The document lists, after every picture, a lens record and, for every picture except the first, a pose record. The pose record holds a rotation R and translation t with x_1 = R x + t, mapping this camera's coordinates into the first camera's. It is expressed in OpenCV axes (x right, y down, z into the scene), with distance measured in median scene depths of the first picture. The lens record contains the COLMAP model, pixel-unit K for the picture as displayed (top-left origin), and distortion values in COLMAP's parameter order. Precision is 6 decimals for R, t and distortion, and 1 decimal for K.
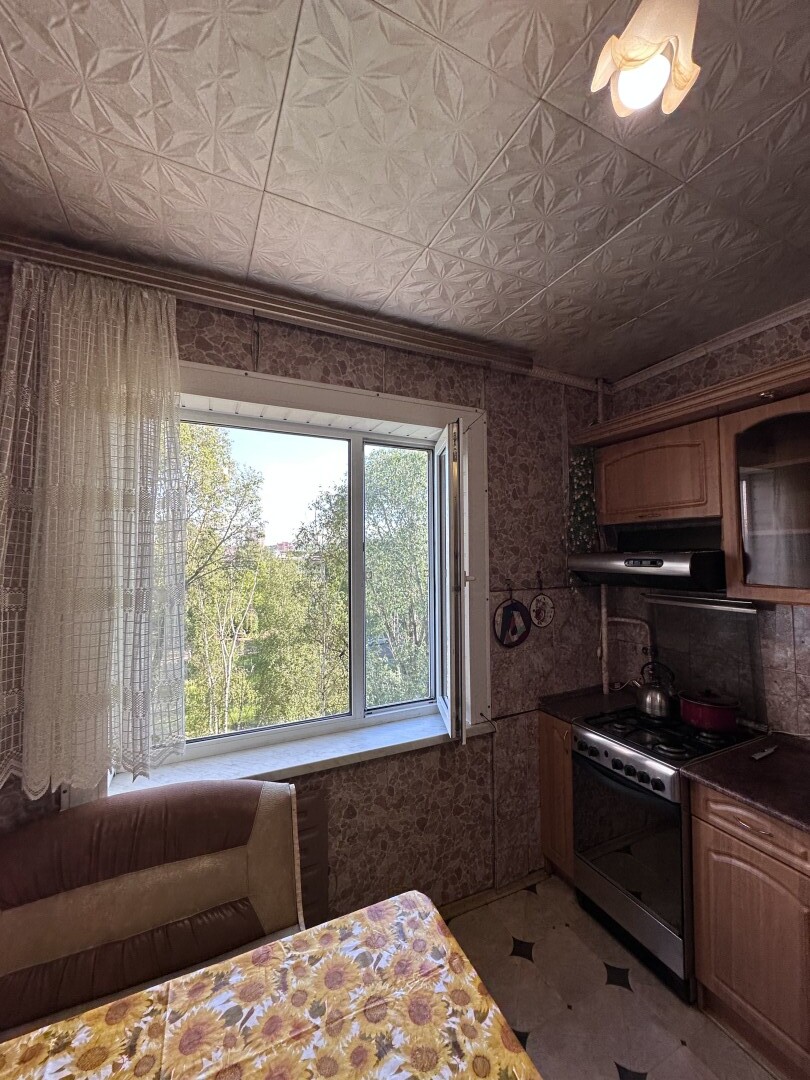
lens RADIAL K [[432.3, 0, 404.1], [0, 432.3, 539.6], [0, 0, 1]] dist [-0.005263, 0.002224]
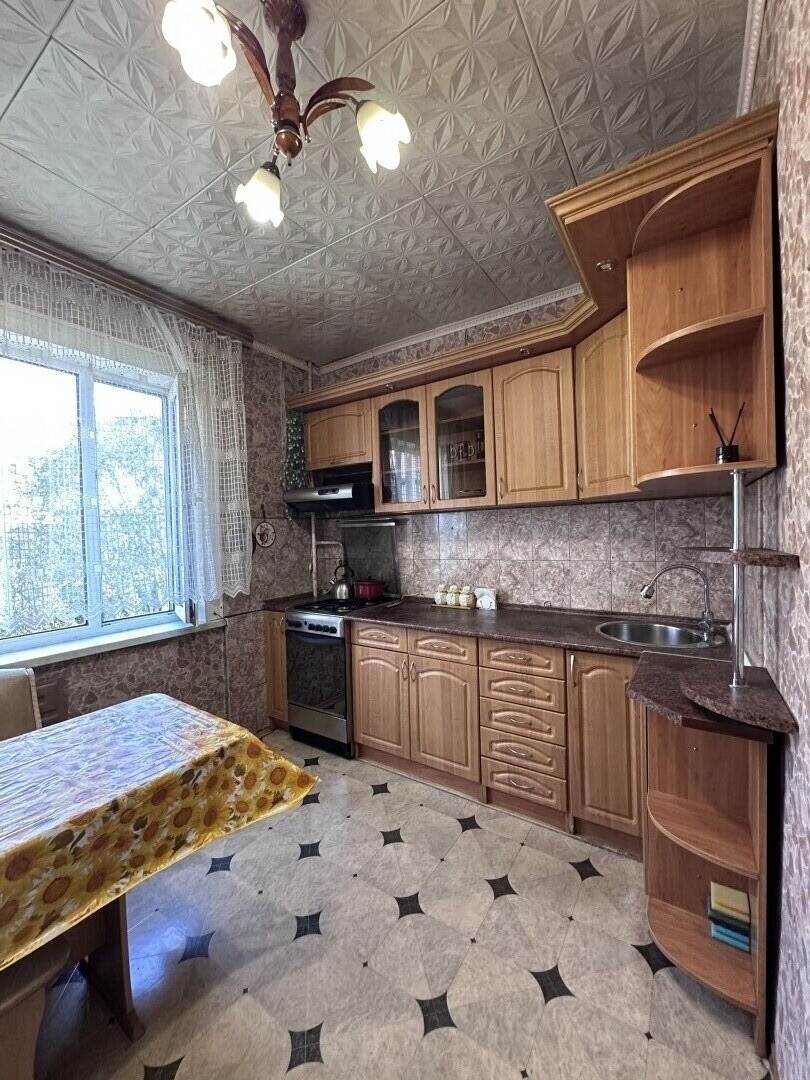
lens RADIAL K [[432.3, 0, 404.1], [0, 432.3, 539.6], [0, 0, 1]] dist [-0.005263, 0.002224]
pose [[0.857195, -0.023882, 0.514439, 0.009131], [0.000630, 0.998972, 0.045327, 0.125854], [-0.514992, -0.038530, 0.856328, -0.339419]]
